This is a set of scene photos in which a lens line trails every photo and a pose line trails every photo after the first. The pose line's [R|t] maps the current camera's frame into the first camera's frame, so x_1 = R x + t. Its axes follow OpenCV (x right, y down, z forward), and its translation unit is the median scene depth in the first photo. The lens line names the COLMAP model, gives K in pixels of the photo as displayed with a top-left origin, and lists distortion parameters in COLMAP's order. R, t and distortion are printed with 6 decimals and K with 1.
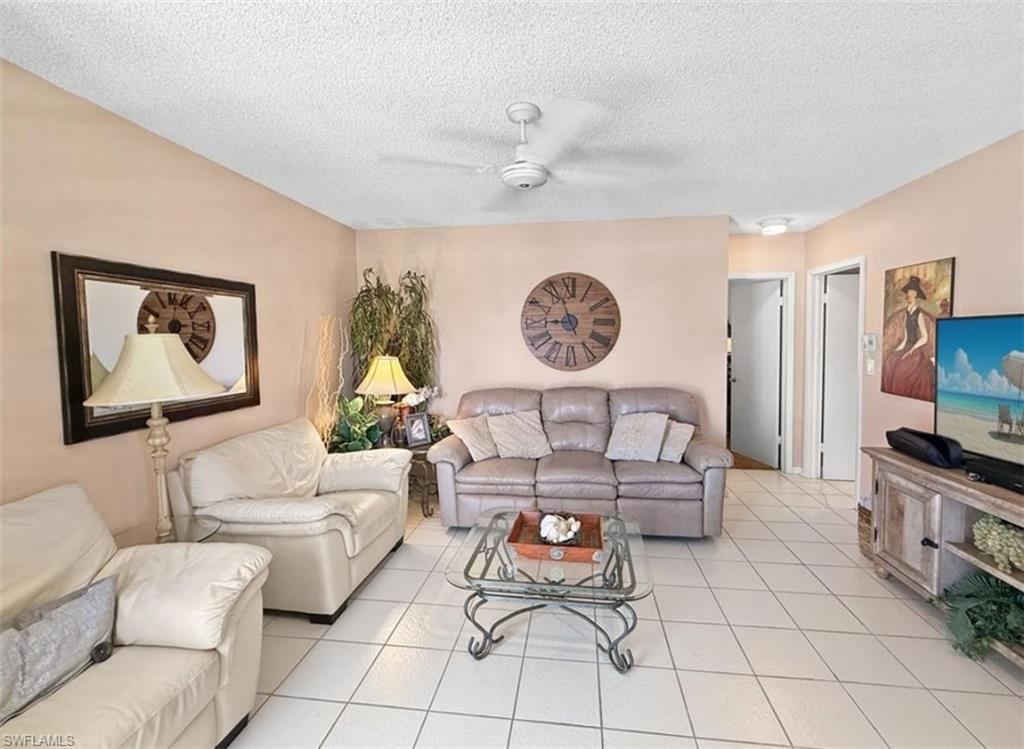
lens RADIAL K [[434.2, 0, 539.4], [0, 434.2, 356.6], [0, 0, 1]] dist [0.008130, 0.000339]
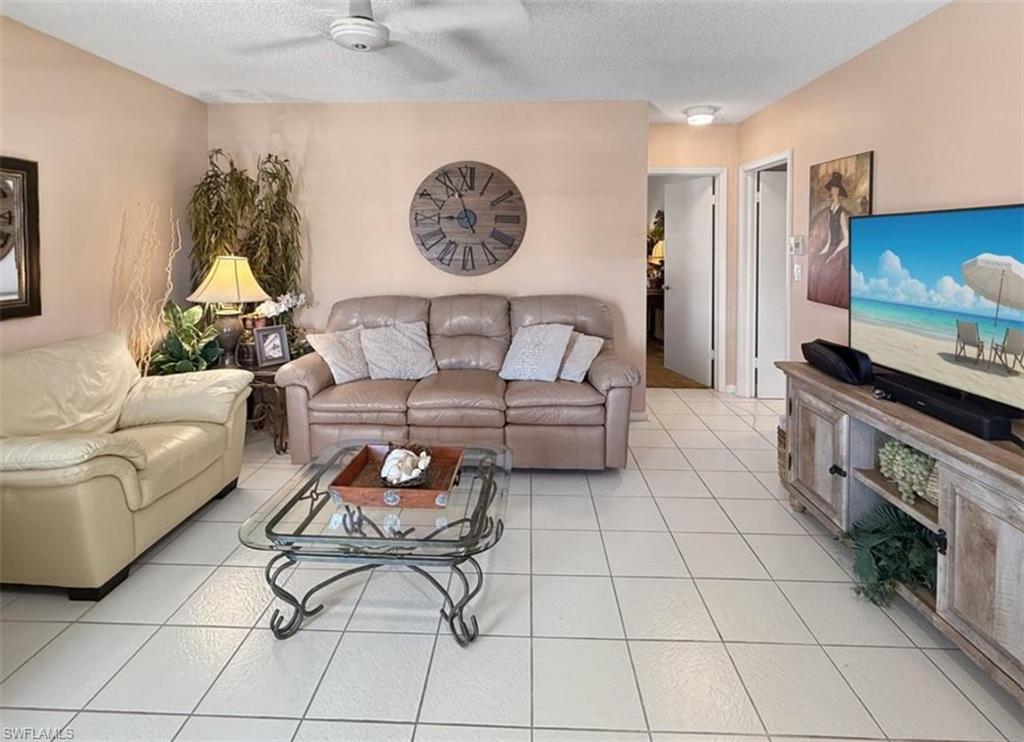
lens RADIAL K [[489.5, 0, 521.8], [0, 489.5, 254.3], [0, 0, 1]] dist [0.015316, -0.004010]
pose [[0.996767, 0.009035, 0.079836, 0.115377], [-0.007335, 0.999740, -0.021569, 0.012596], [-0.080010, 0.020913, 0.996575, 0.038472]]
